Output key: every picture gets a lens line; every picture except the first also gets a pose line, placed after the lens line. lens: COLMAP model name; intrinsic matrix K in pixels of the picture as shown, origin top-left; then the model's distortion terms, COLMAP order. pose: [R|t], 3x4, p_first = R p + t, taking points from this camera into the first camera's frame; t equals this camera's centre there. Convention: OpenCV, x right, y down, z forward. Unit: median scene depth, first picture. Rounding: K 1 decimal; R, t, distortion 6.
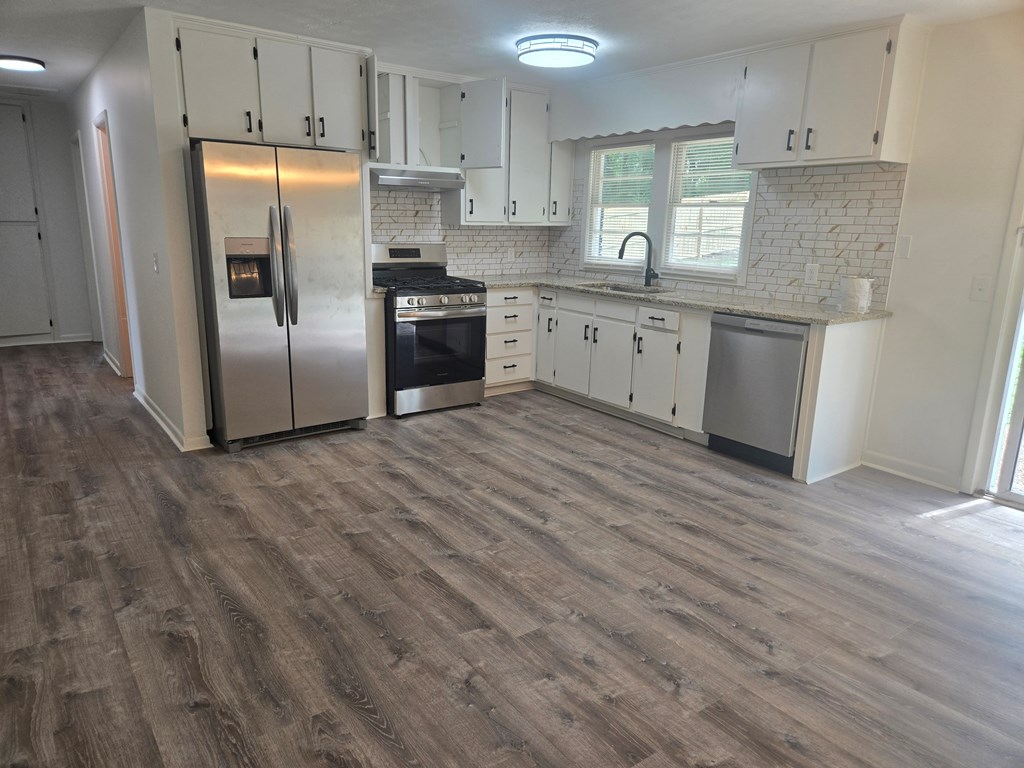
lens RADIAL K [[682.7, 0, 497.2], [0, 682.7, 388.3], [0, 0, 1]] dist [0.071042, -0.060892]
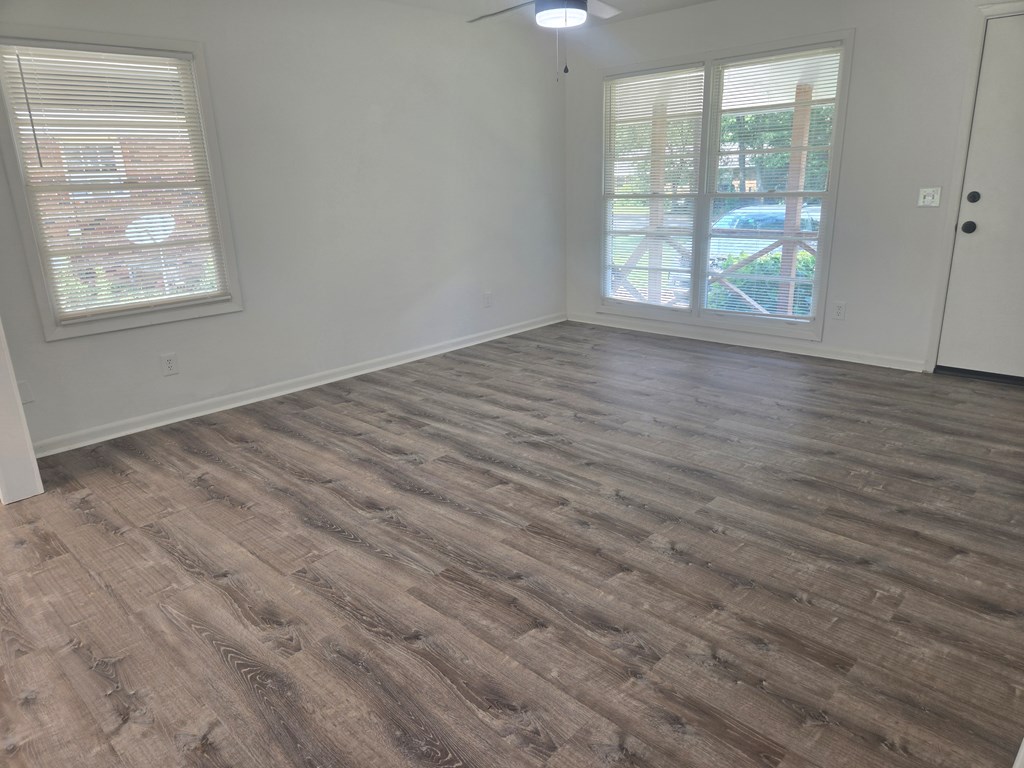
lens RADIAL K [[684.6, 0, 507.0], [0, 684.6, 377.4], [0, 0, 1]] dist [0.070200, -0.063198]
pose [[-0.984210, 0.061916, -0.165823, -0.269803], [-0.029314, 0.866873, 0.497666, -0.264713], [0.174561, 0.494669, -0.851370, 1.110303]]
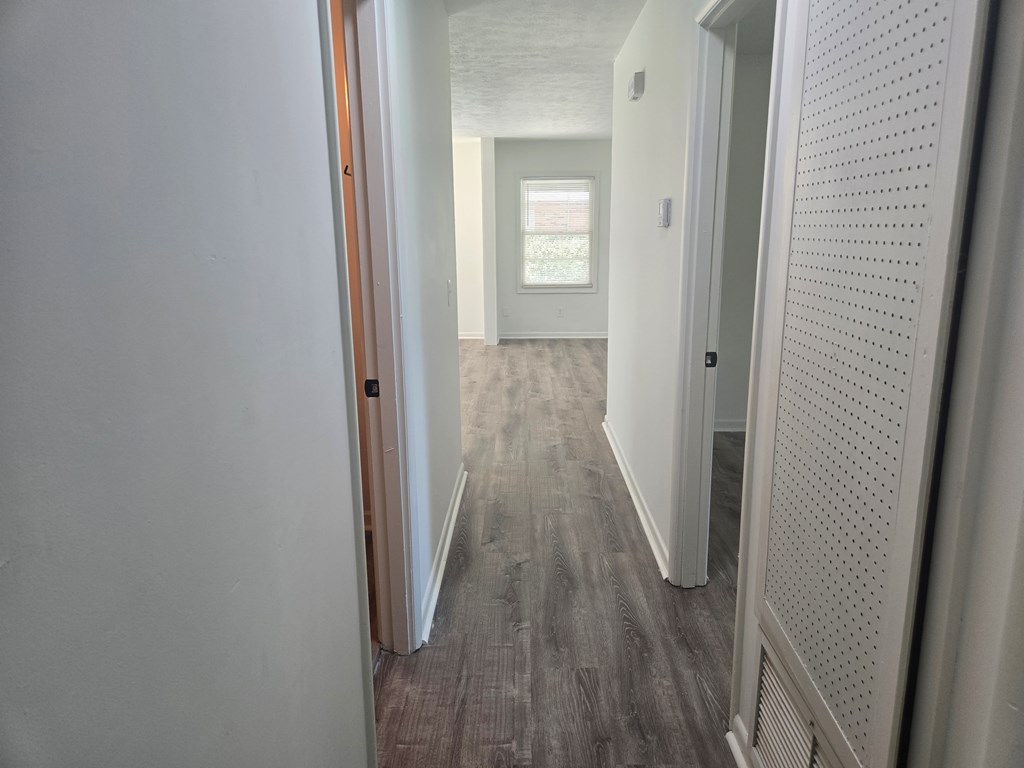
lens RADIAL K [[684.6, 0, 507.0], [0, 684.6, 377.4], [0, 0, 1]] dist [0.070200, -0.063198]
pose [[-0.795955, -0.138406, 0.589321, -1.415010], [0.139937, 0.905076, 0.401566, -0.556783], [-0.588960, 0.402096, -0.701032, 2.135872]]
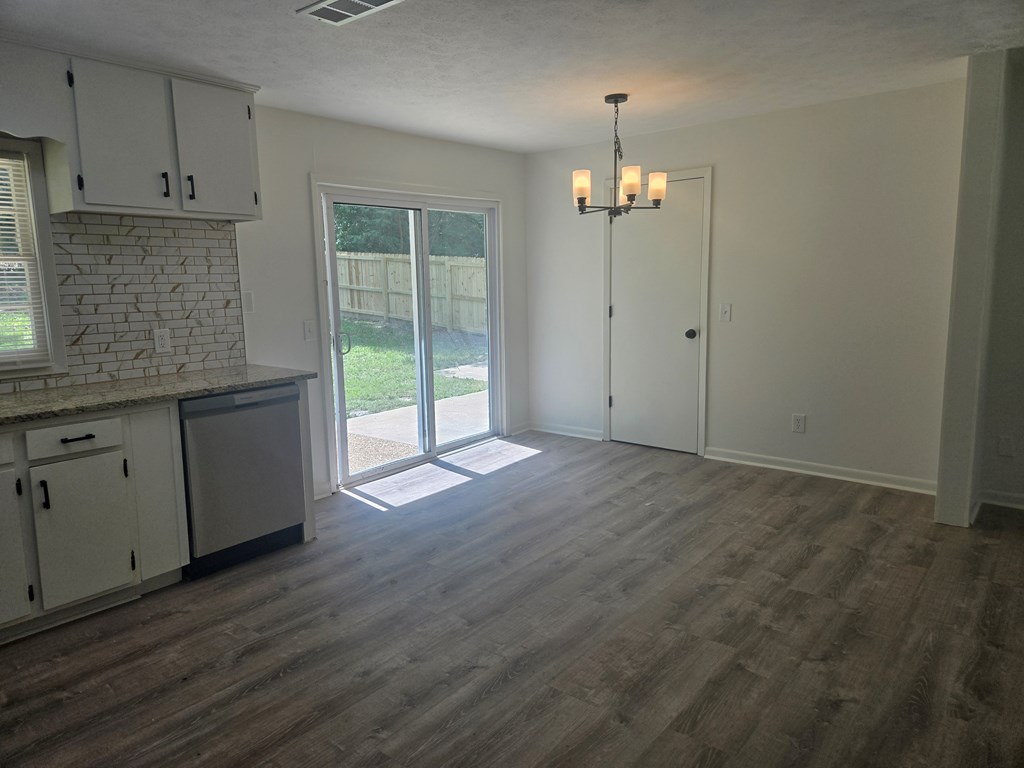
lens RADIAL K [[684.6, 0, 507.0], [0, 684.6, 377.4], [0, 0, 1]] dist [0.070200, -0.063198]
pose [[-0.255346, -0.154290, 0.954460, -0.660781], [0.247568, 0.943840, 0.218805, -0.285789], [-0.934617, 0.292165, -0.202808, 1.104273]]
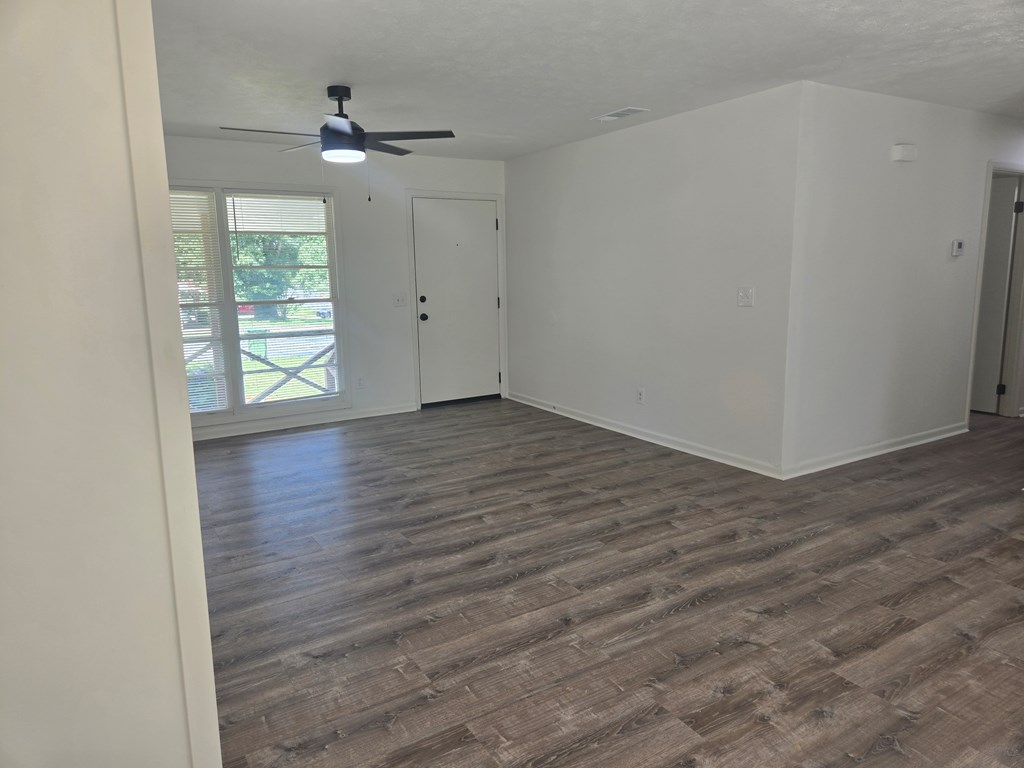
lens RADIAL K [[684.6, 0, 507.0], [0, 684.6, 377.4], [0, 0, 1]] dist [0.070200, -0.063198]
pose [[-0.078622, 0.138455, -0.987243, 0.770212], [-0.216213, 0.964368, 0.152466, -0.077042], [0.973176, 0.225442, -0.045885, 0.378967]]
